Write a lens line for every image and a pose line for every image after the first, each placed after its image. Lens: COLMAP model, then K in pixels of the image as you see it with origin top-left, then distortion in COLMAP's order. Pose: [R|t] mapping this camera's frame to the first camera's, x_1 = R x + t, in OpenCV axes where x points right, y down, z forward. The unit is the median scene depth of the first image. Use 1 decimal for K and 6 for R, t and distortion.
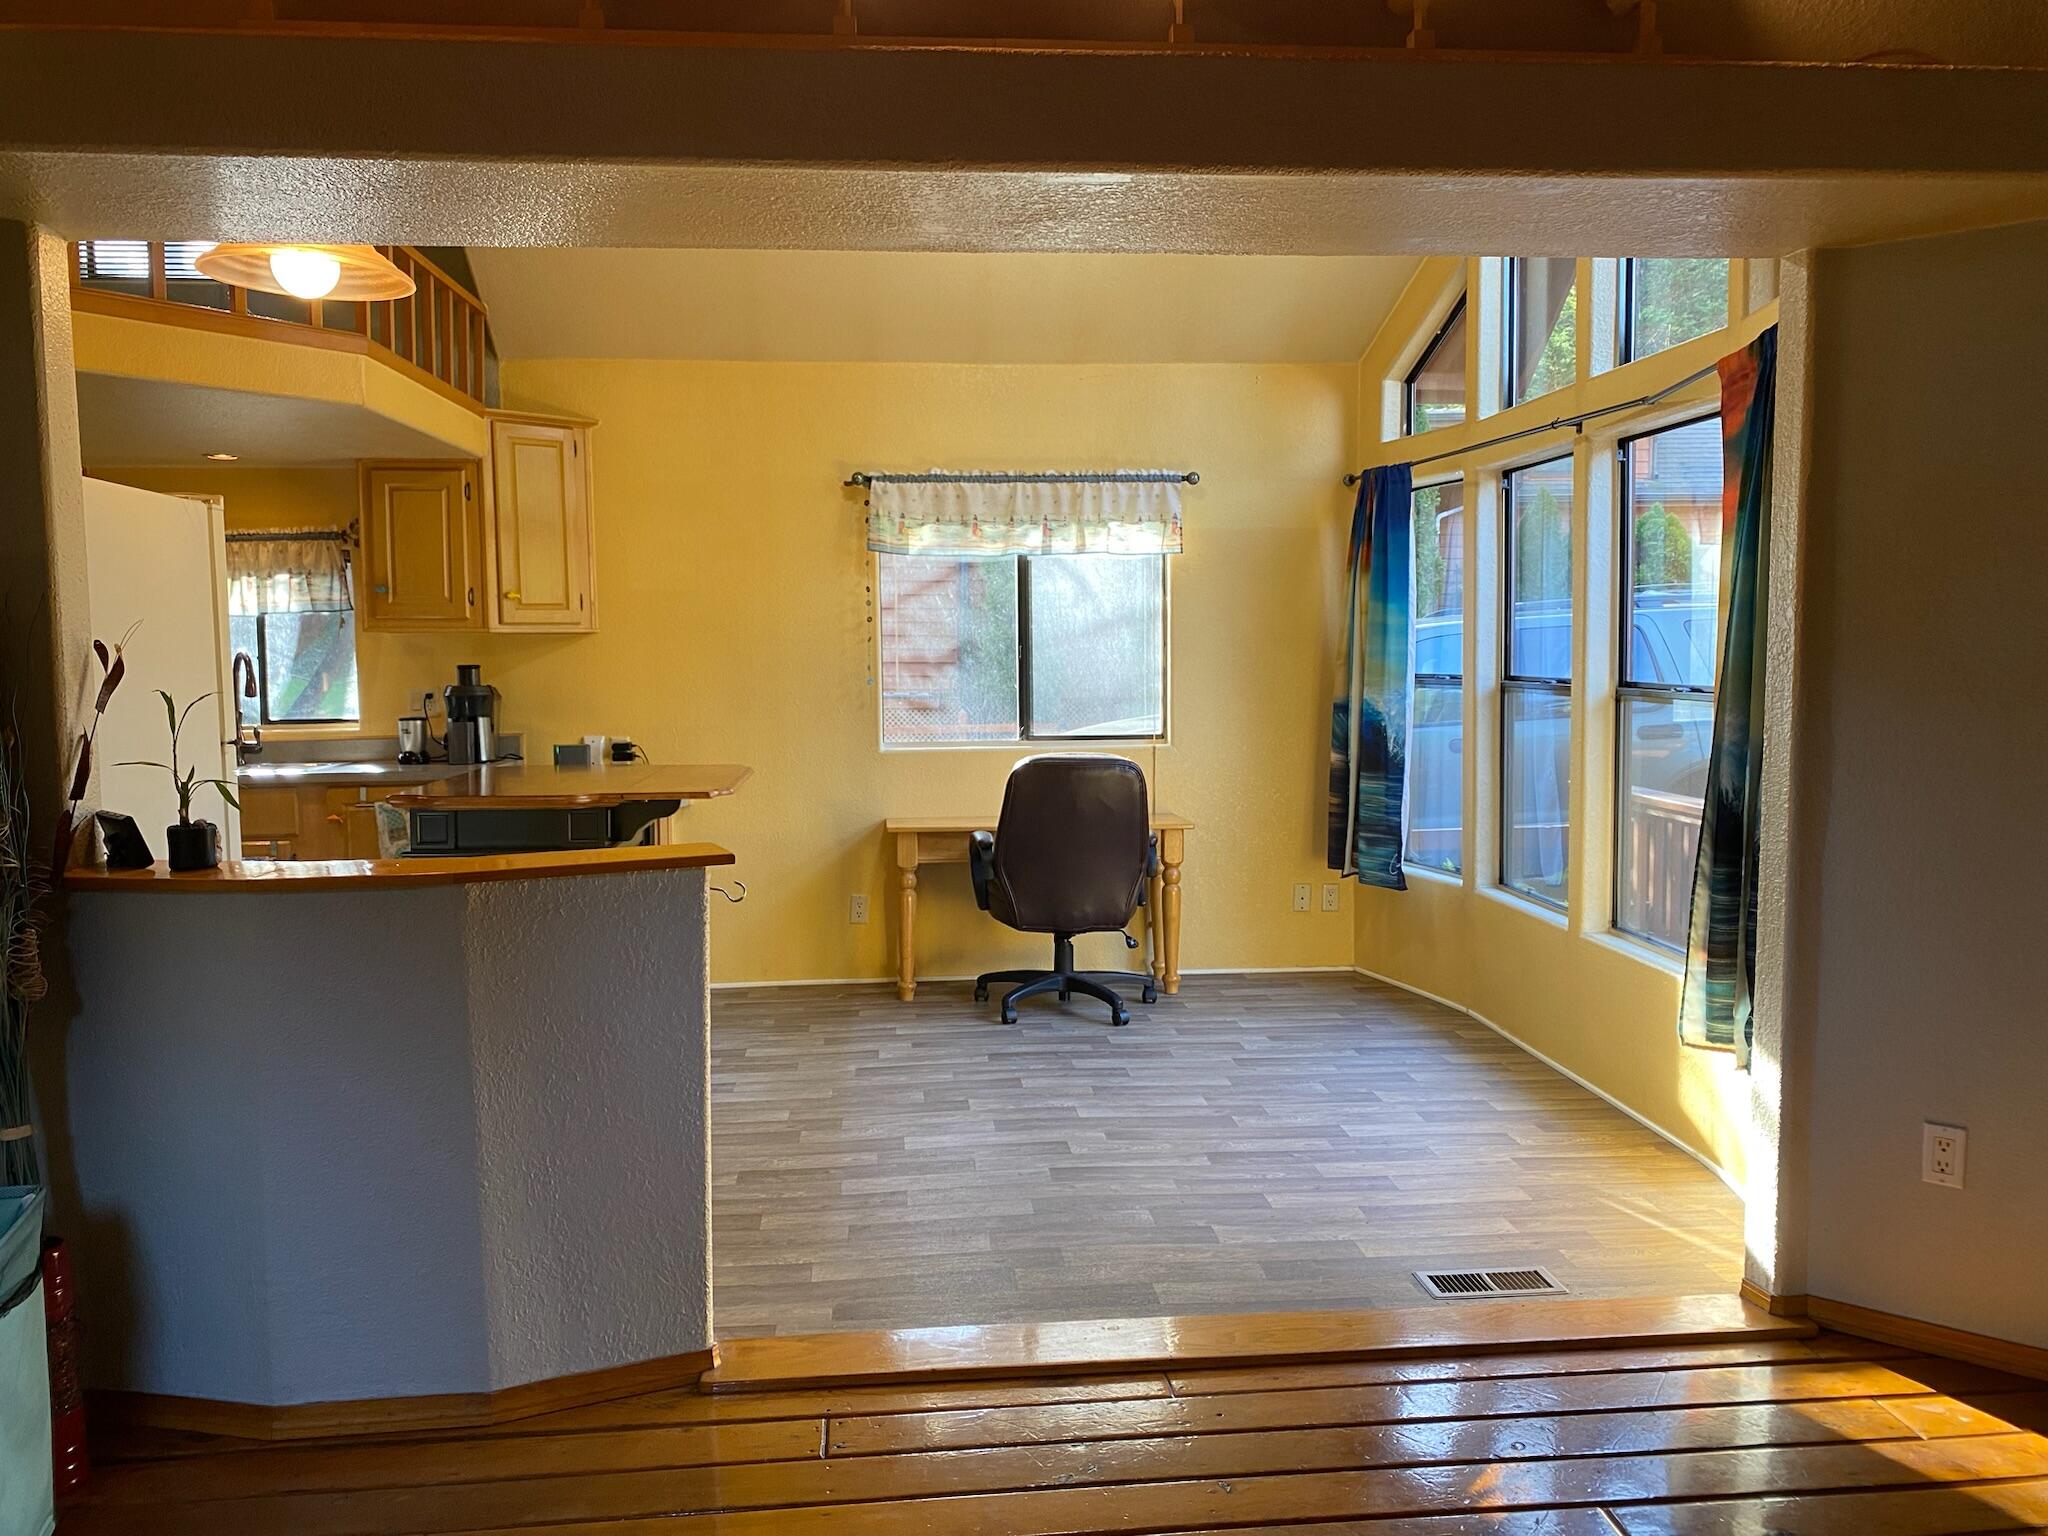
lens RADIAL K [[1540.6, 0, 1020.3], [0, 1540.6, 762.5], [0, 0, 1]] dist [0.091909, -0.153726]
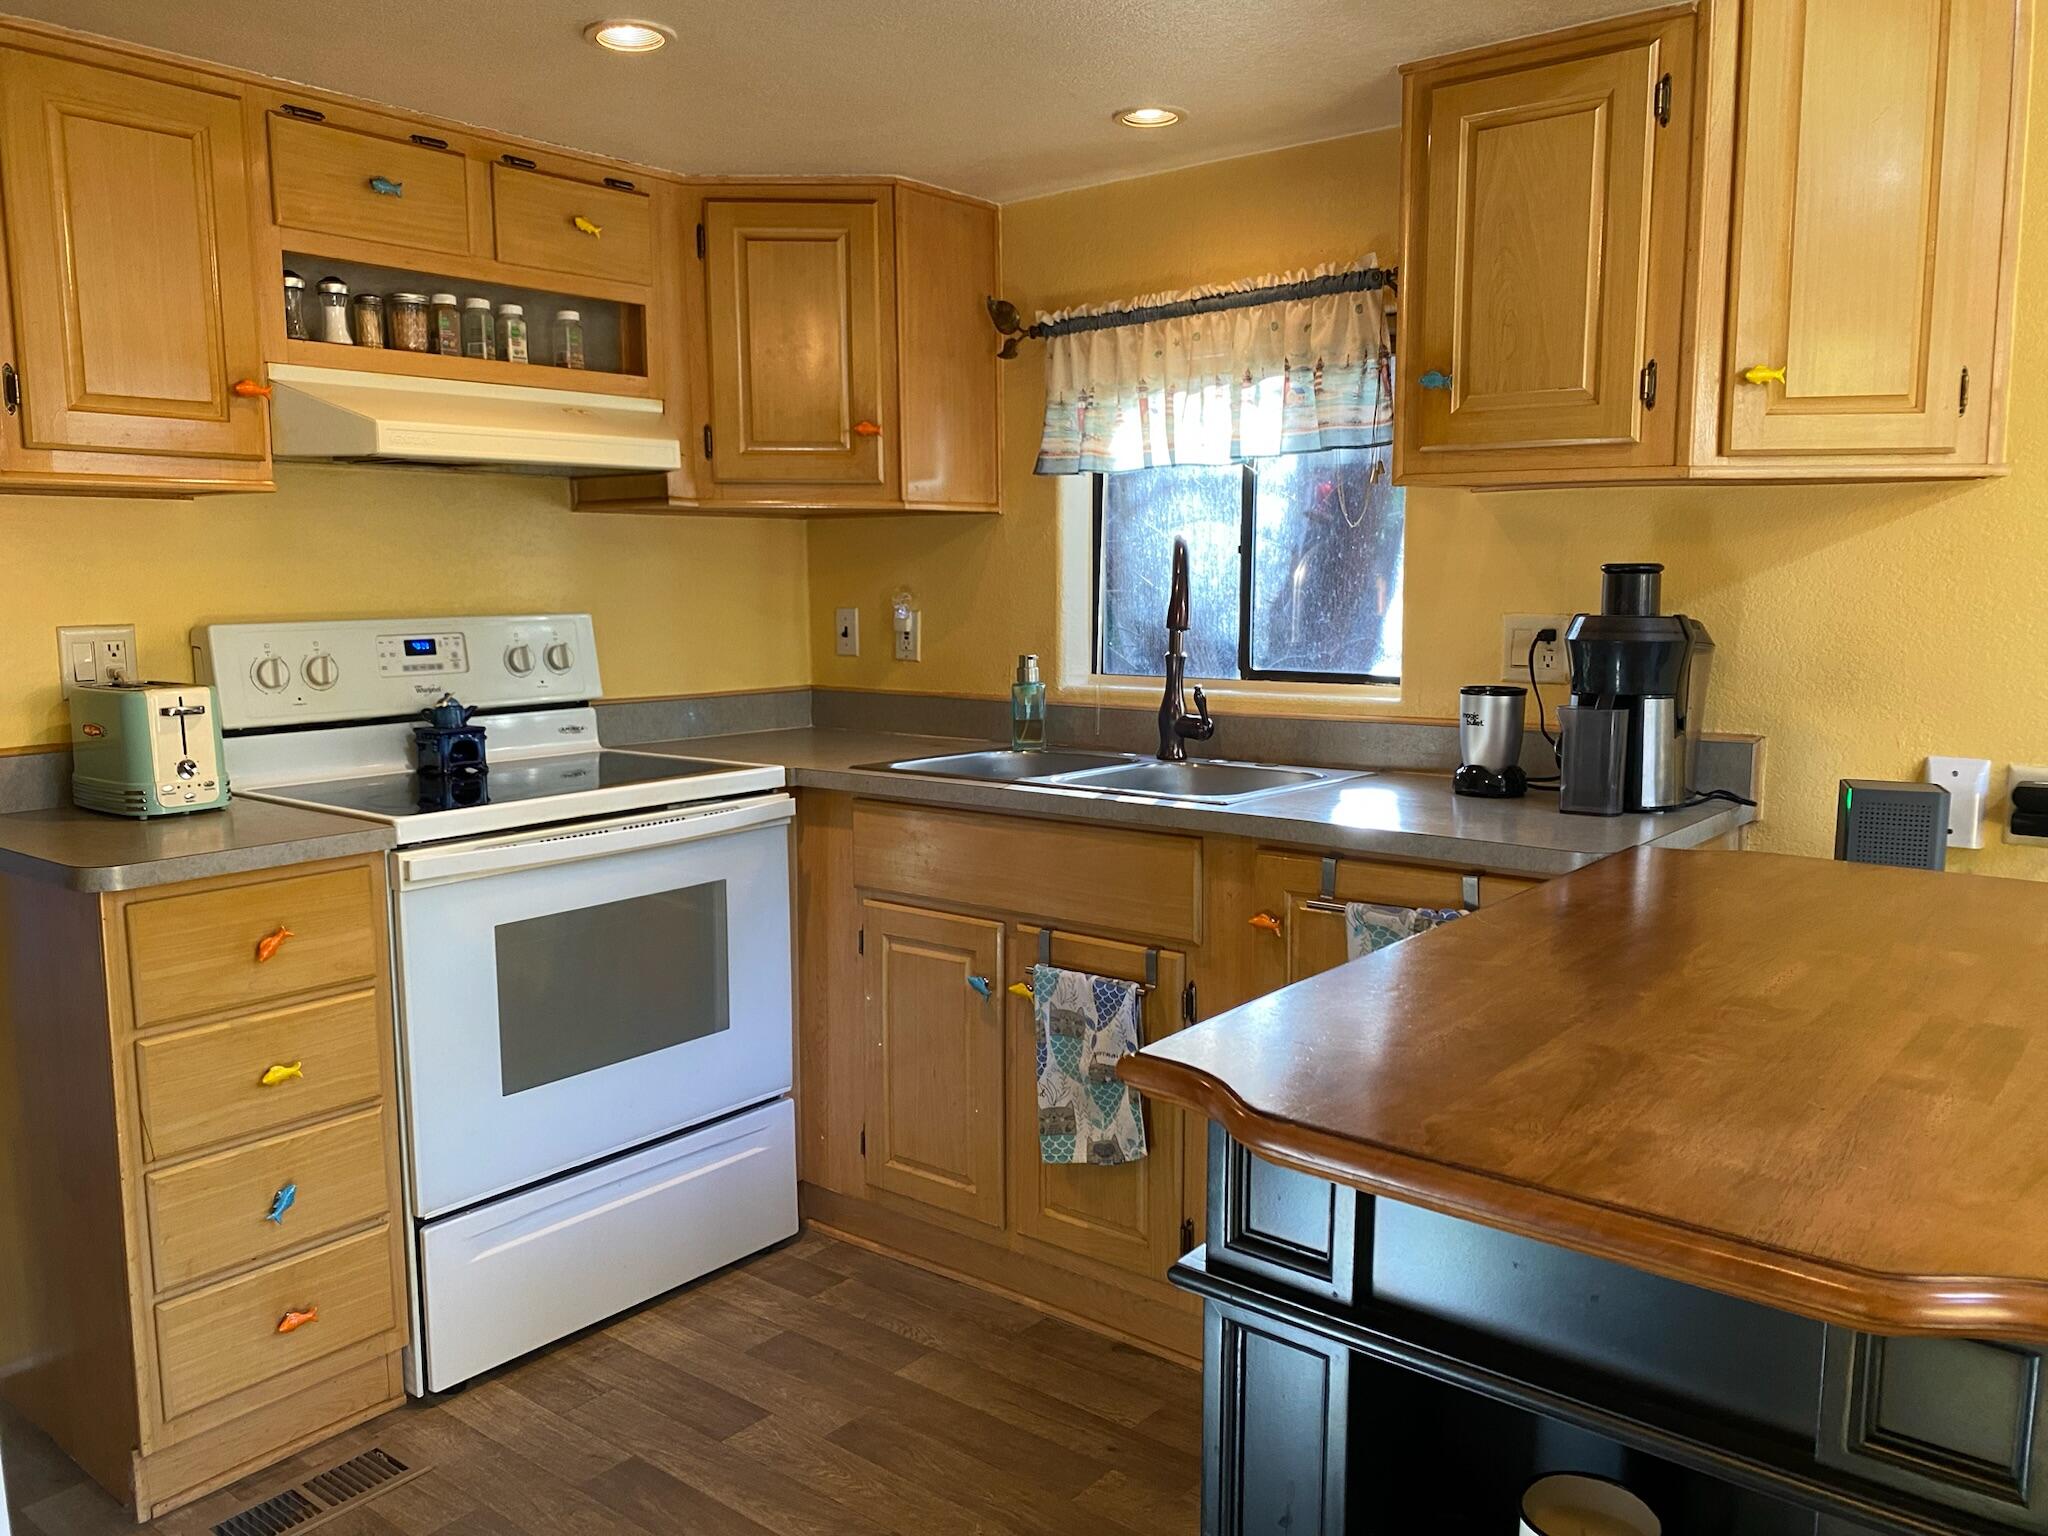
lens RADIAL K [[1572.0, 0, 1018.5], [0, 1572.0, 771.4], [0, 0, 1]] dist [0.060679, -0.095022]
pose [[0.713903, 0.096423, -0.693574, -0.178881], [-0.049996, 0.994965, 0.086862, -0.036816], [0.698458, -0.027335, 0.715129, 0.594333]]
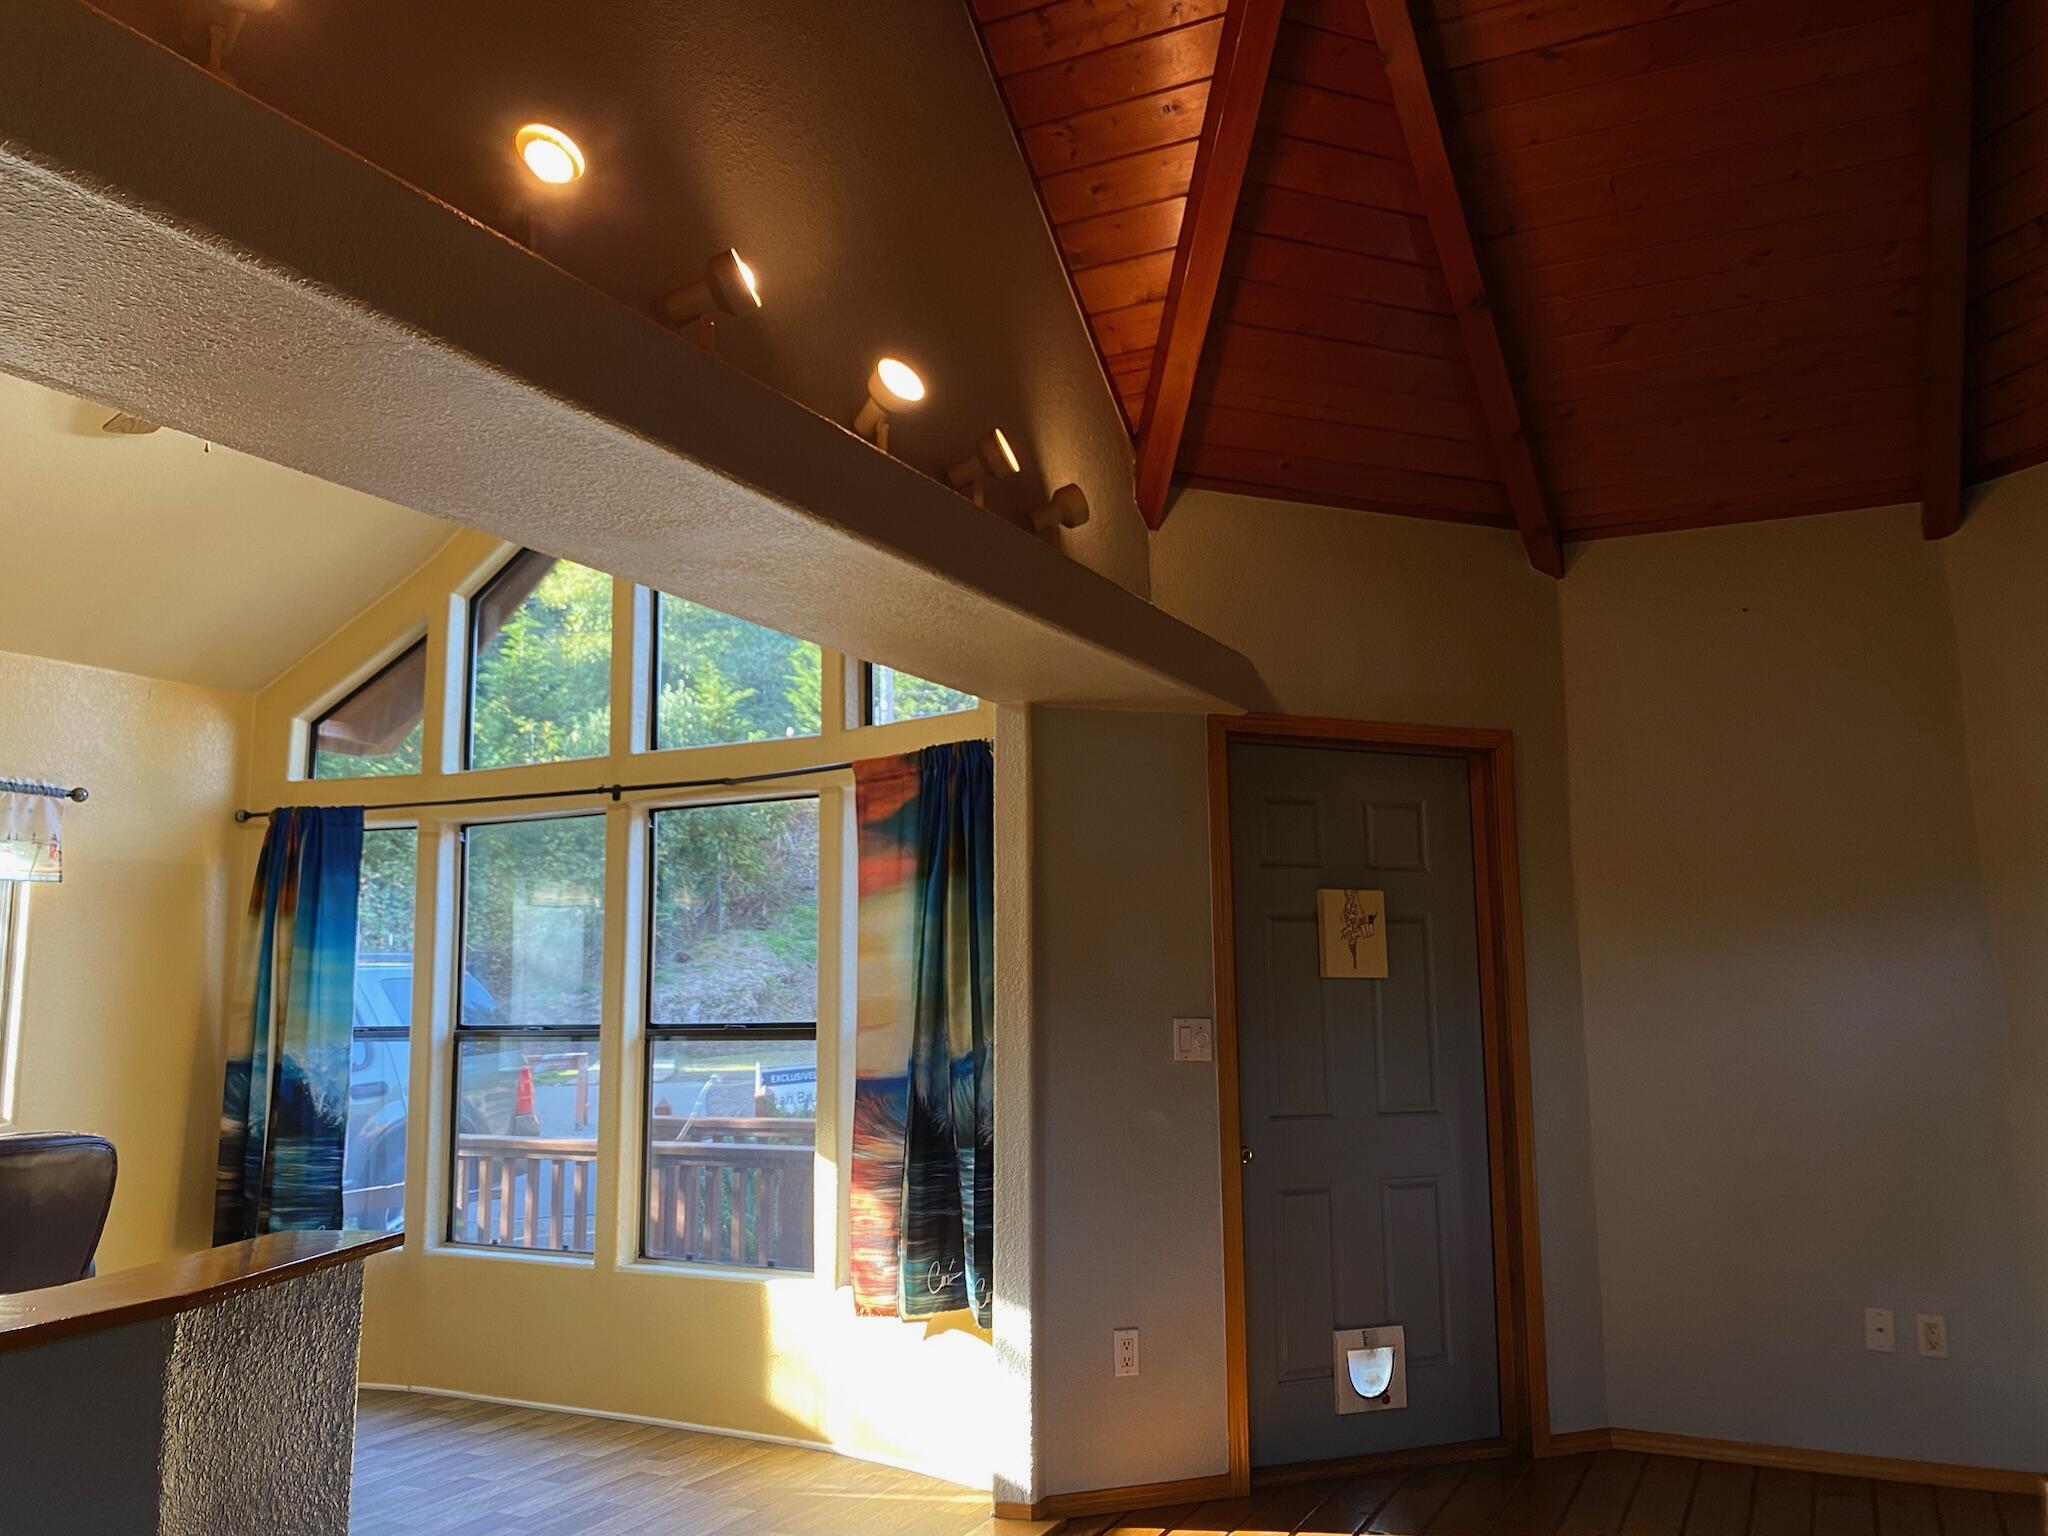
lens RADIAL K [[1540.6, 0, 1020.3], [0, 1540.6, 762.5], [0, 0, 1]] dist [0.091909, -0.153726]
pose [[0.535452, 0.127256, 0.834924, -0.338017], [0.071571, 0.978190, -0.194991, 0.000651], [-0.841528, 0.164164, 0.514666, 0.138787]]
